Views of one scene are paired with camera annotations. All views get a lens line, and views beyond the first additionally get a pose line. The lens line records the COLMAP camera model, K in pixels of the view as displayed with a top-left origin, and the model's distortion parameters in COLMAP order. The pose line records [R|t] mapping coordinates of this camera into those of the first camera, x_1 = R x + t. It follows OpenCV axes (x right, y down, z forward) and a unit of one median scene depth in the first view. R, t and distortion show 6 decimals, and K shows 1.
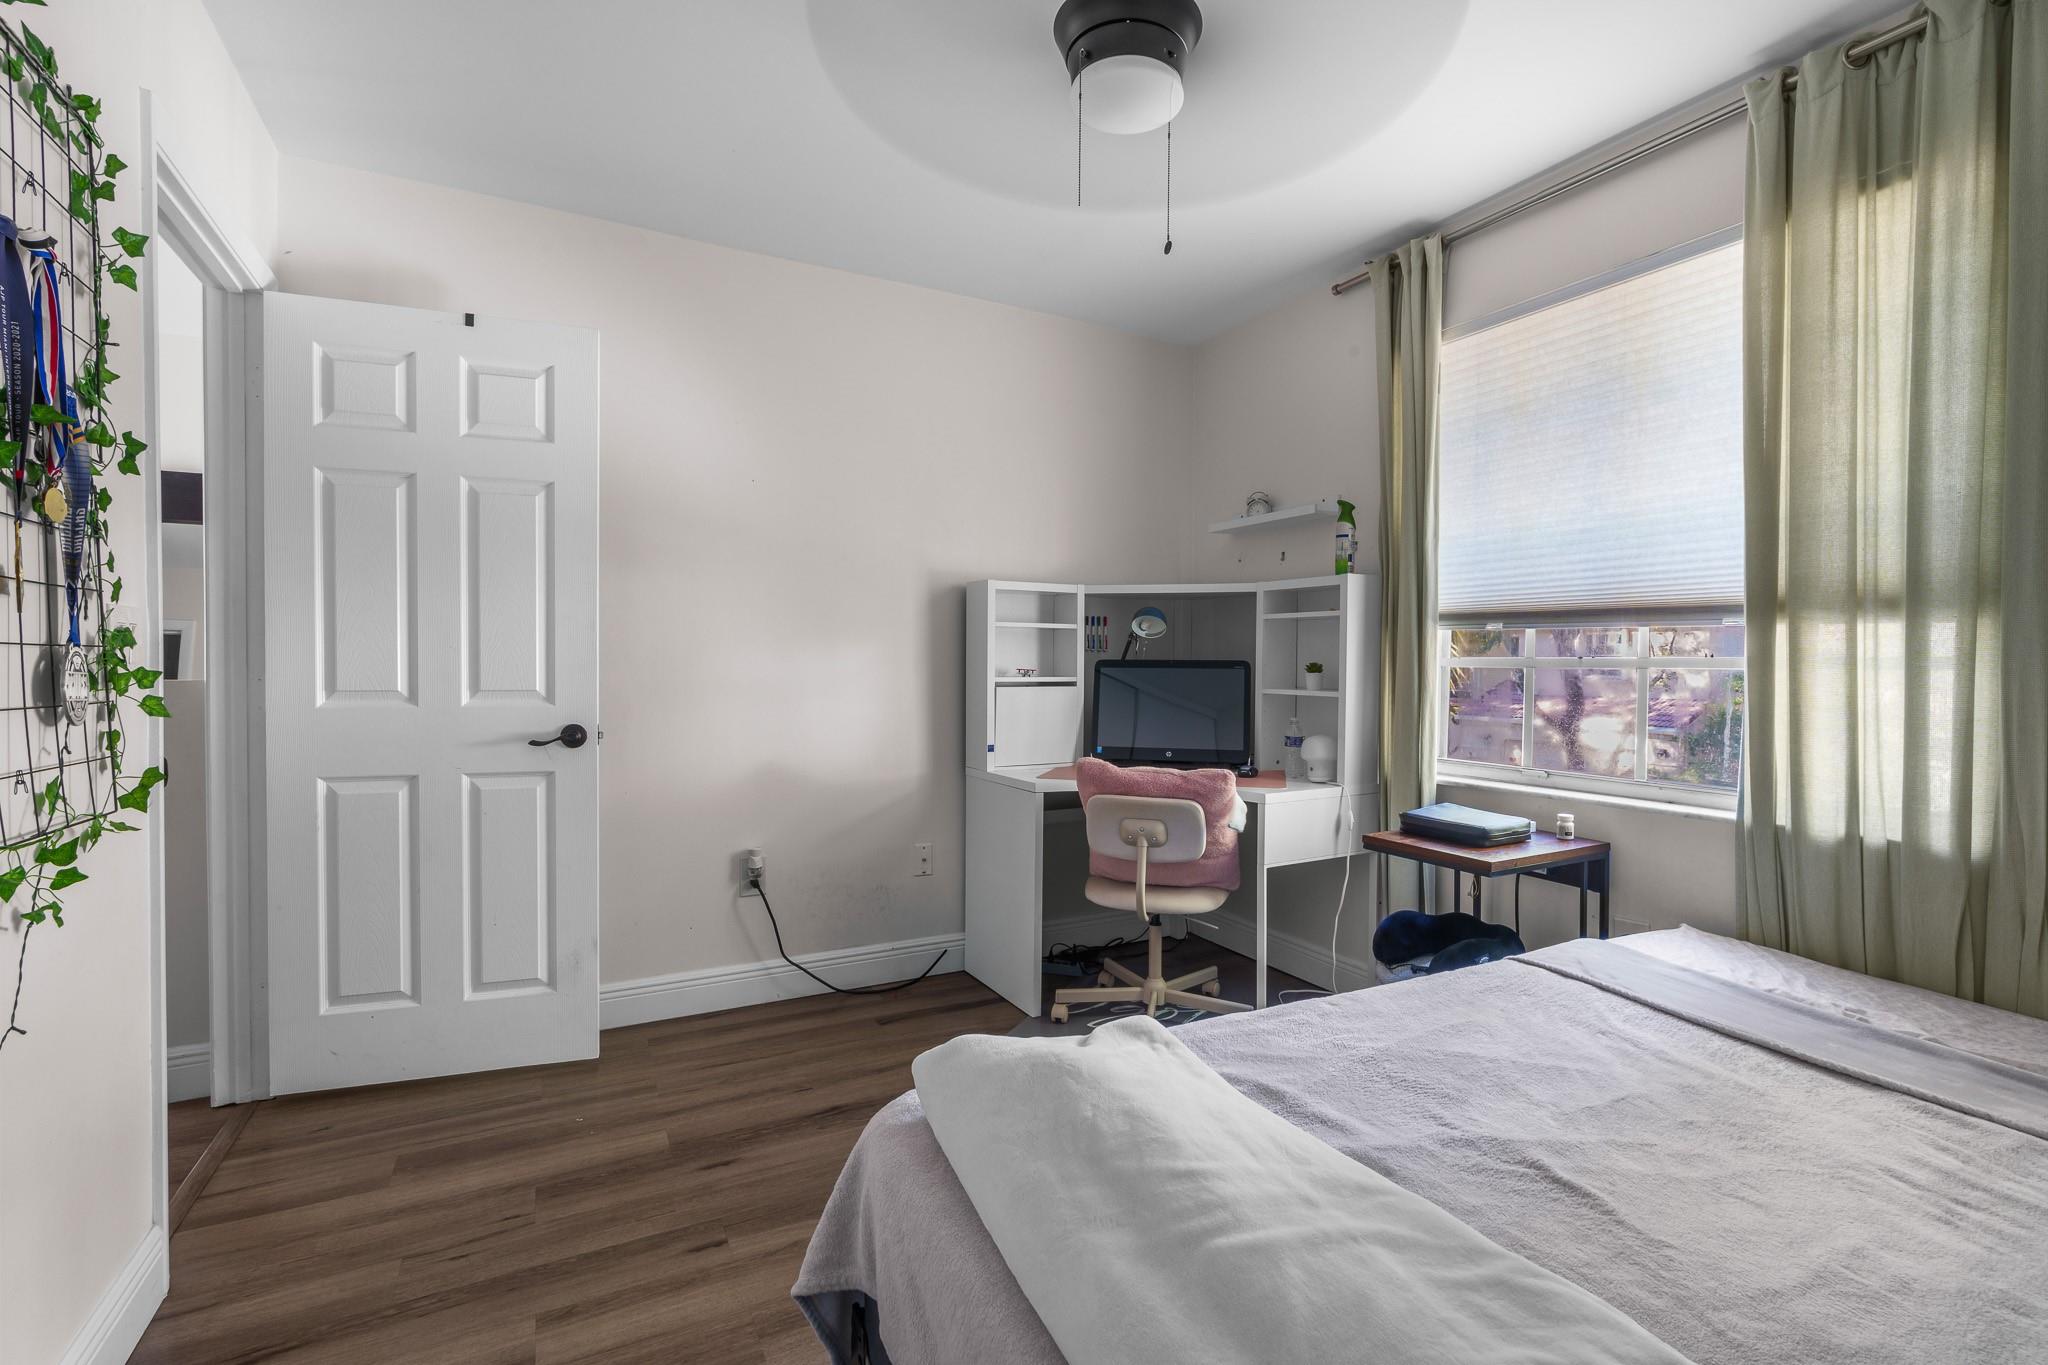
lens RADIAL K [[945.4, 0, 1028.2], [0, 945.4, 675.9], [0, 0, 1]] dist [-0.003006, -0.000678]
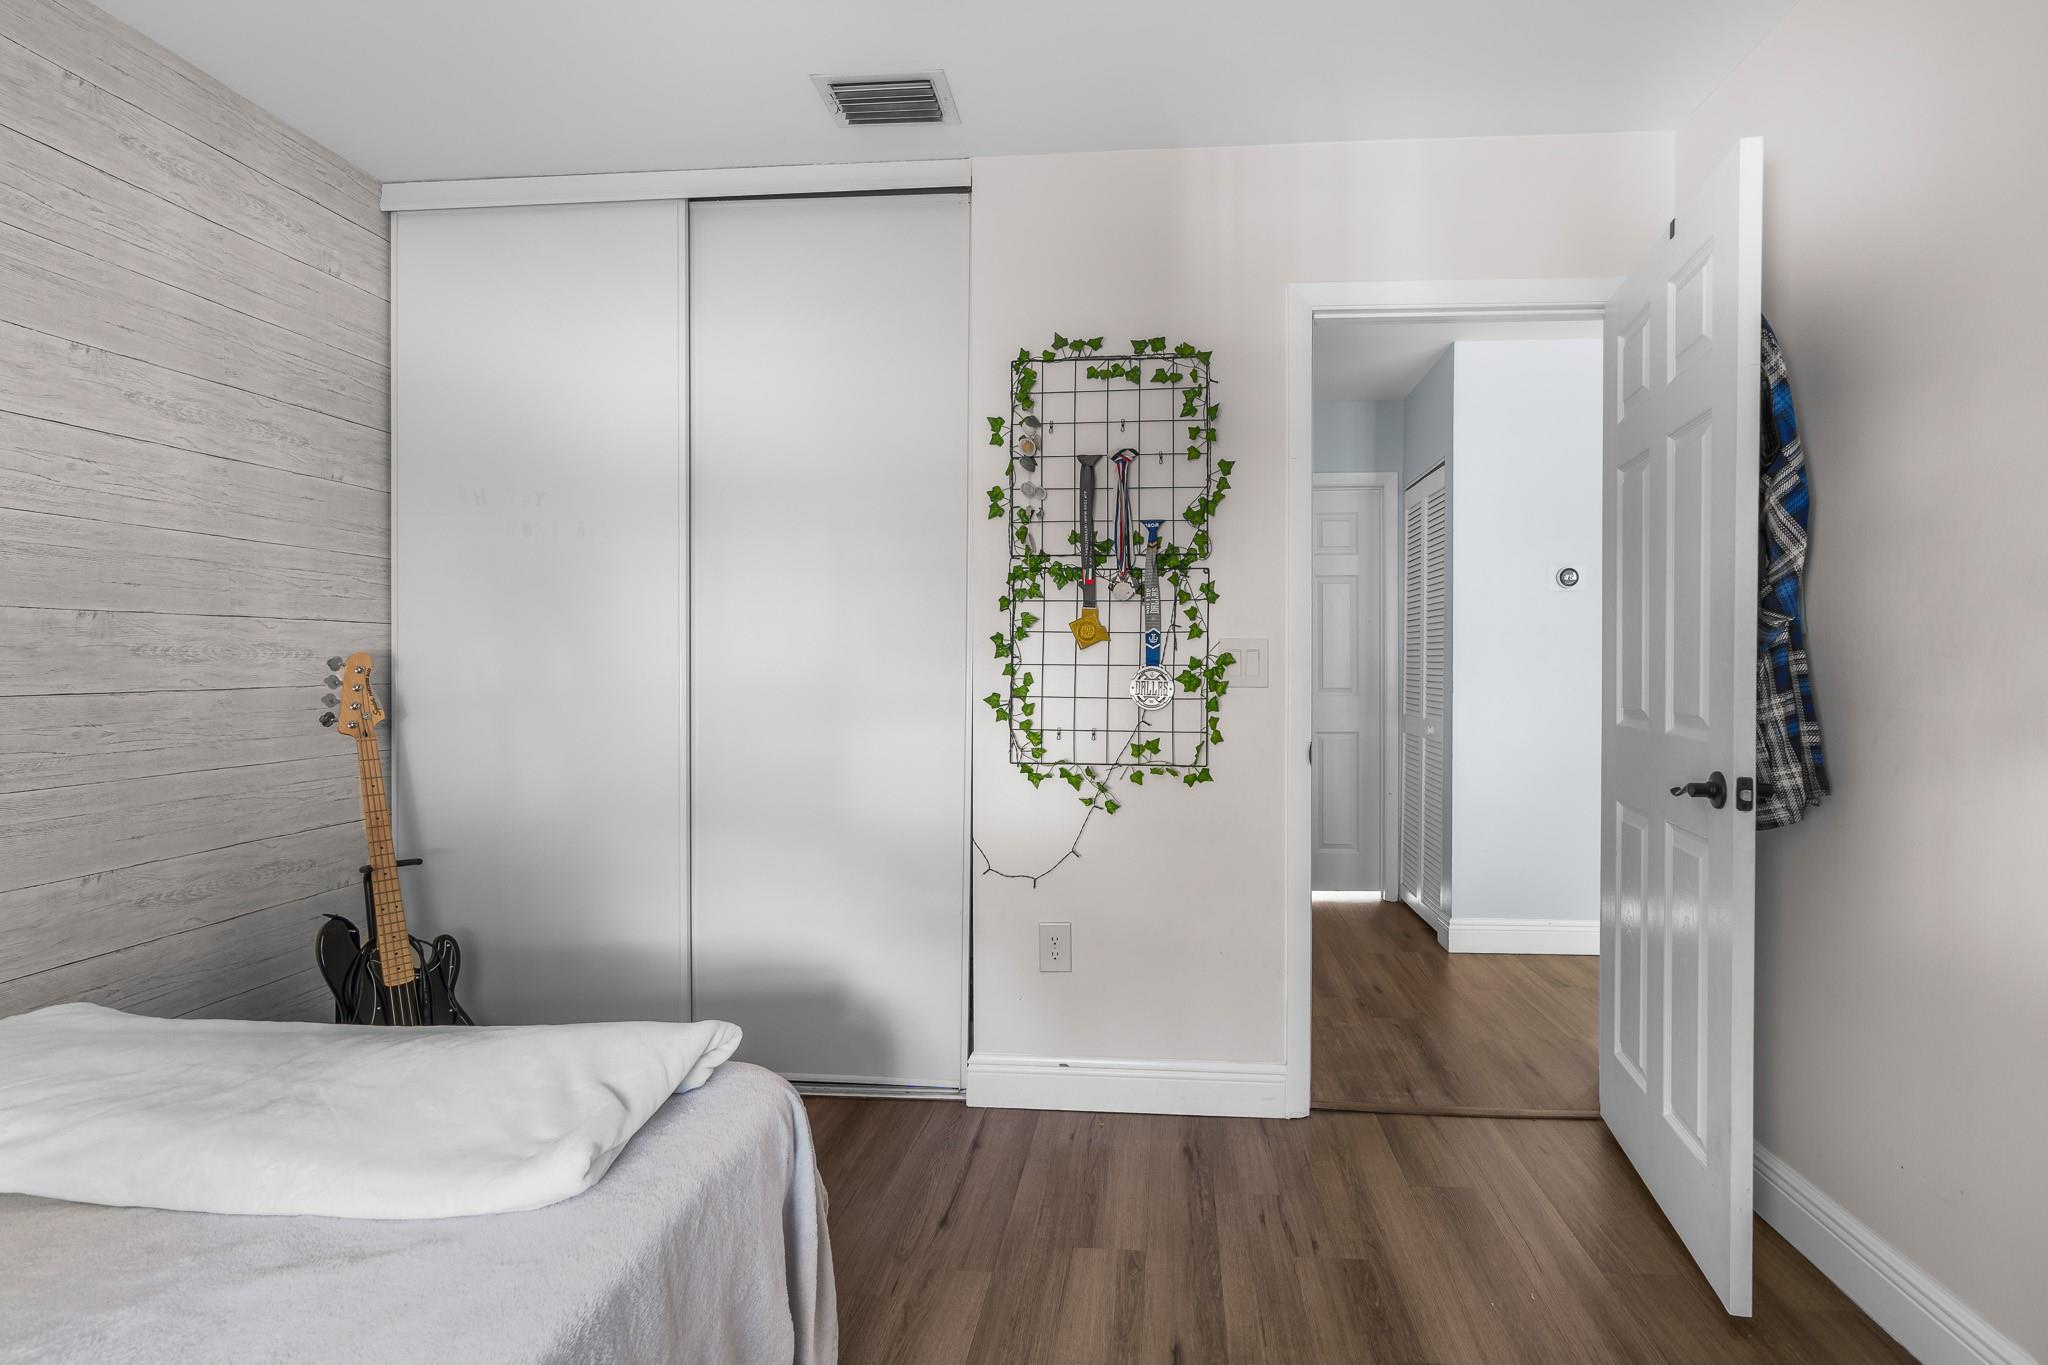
lens RADIAL K [[945.4, 0, 1030.5], [0, 945.4, 674.5], [0, 0, 1]] dist [-0.003006, -0.000678]
pose [[-0.568936, 0.010783, -0.822311, 0.428700], [-0.009967, 0.999750, 0.020007, -0.027823], [0.822322, 0.019579, -0.568686, 1.369150]]
